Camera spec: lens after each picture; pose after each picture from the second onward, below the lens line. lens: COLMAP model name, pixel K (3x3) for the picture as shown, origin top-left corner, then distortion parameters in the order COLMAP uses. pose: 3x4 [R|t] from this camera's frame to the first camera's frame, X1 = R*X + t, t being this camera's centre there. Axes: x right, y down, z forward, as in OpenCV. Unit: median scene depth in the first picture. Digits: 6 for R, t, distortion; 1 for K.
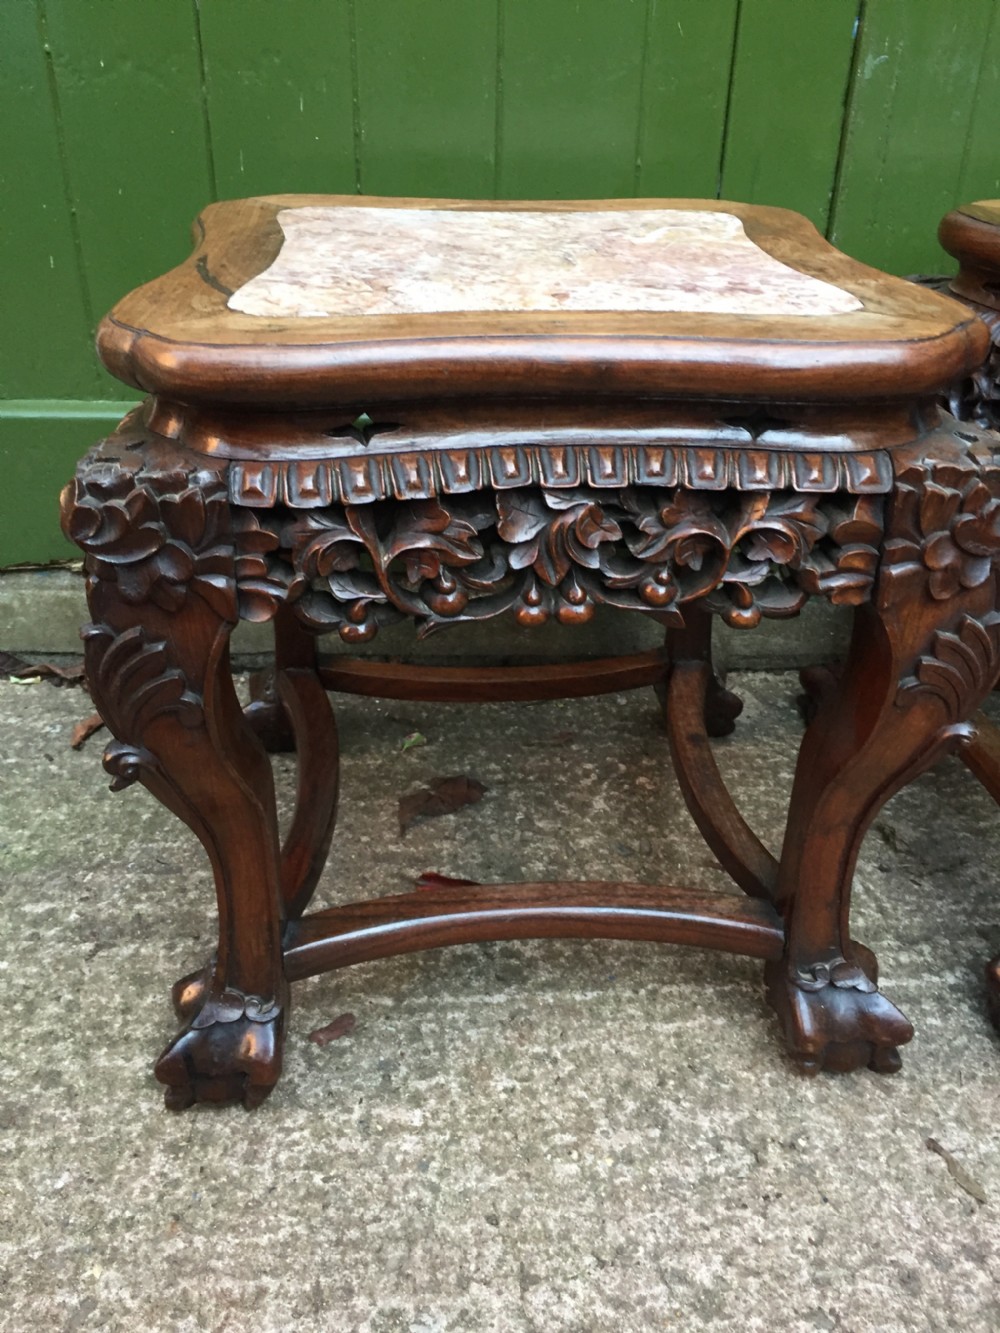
lens RADIAL K [[1153.1, 0, 503.7], [0, 1153.1, 666.3], [0, 0, 1]] dist [0.084750, -0.128704]
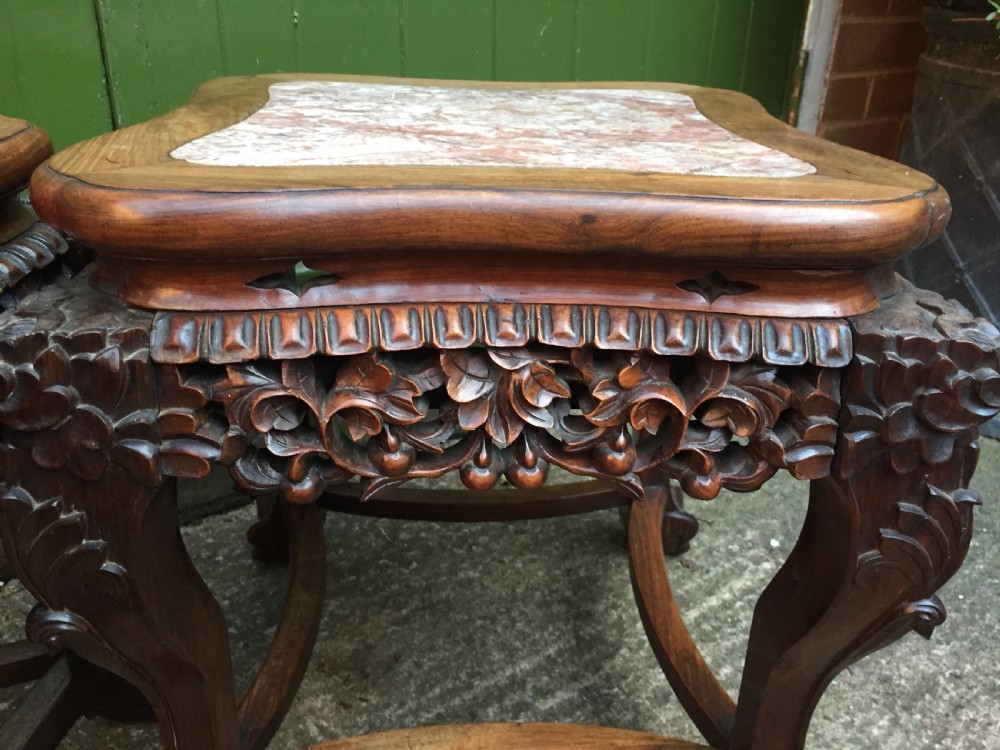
lens RADIAL K [[865.0, 0, 507.0], [0, 865.0, 368.1], [0, 0, 1]] dist [0.084750, -0.128704]
pose [[0.826700, -0.235393, 0.511035, 0.165066], [0.274678, 0.961535, -0.001444, -0.086075], [-0.491039, 0.141563, 0.859559, 0.273630]]
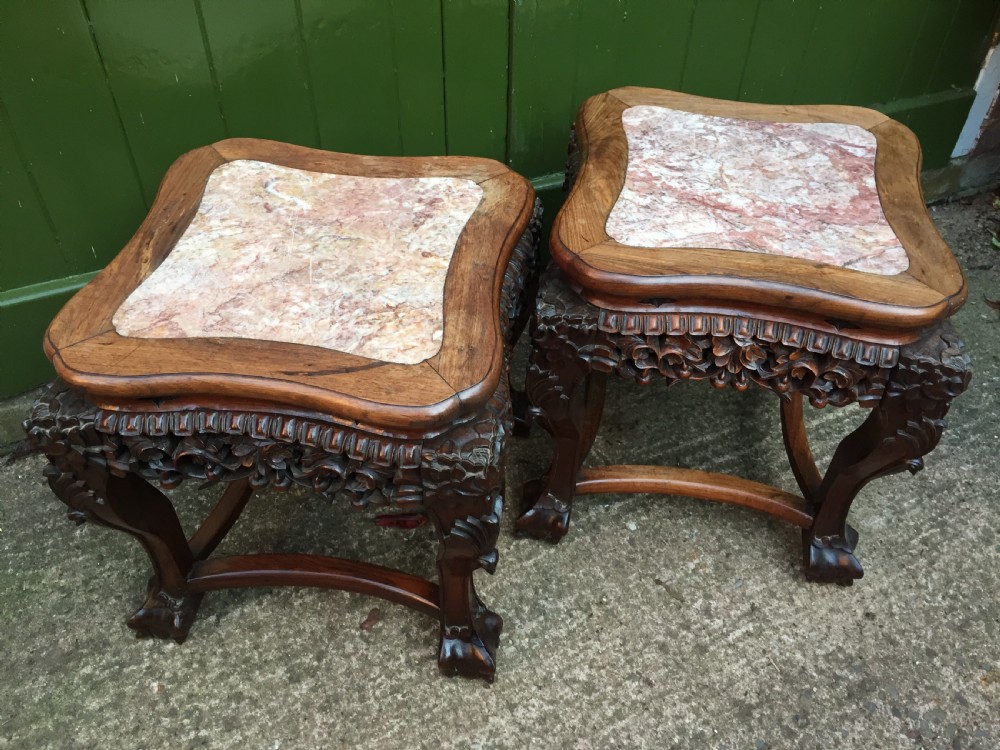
lens RADIAL K [[865.0, 0, 506.6], [0, 865.0, 374.8], [0, 0, 1]] dist [0.084750, -0.128704]
pose [[0.929538, -0.260006, 0.261448, -0.229372], [0.184347, 0.941785, 0.281172, -0.476967], [-0.319334, -0.213163, 0.923357, -0.349784]]
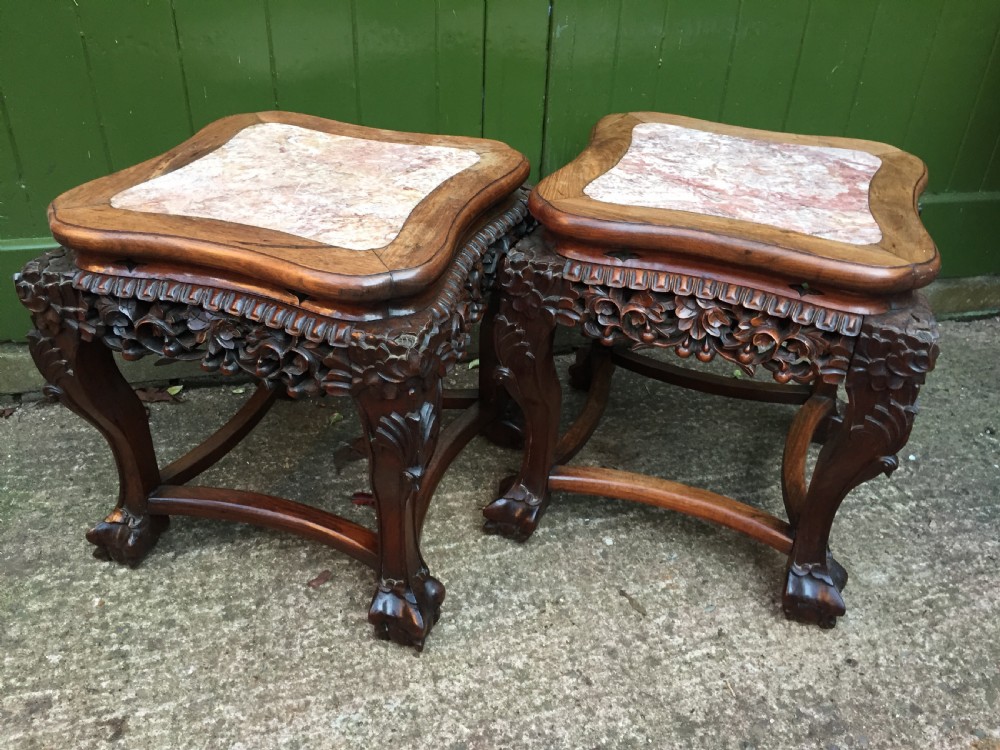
lens RADIAL K [[865.0, 0, 504.3], [0, 865.0, 373.5], [0, 0, 1]] dist [0.084750, -0.128704]
pose [[0.981420, -0.088669, 0.170153, -0.069263], [0.079344, 0.994988, 0.060856, -0.091209], [-0.174697, -0.046224, 0.983537, -0.472174]]
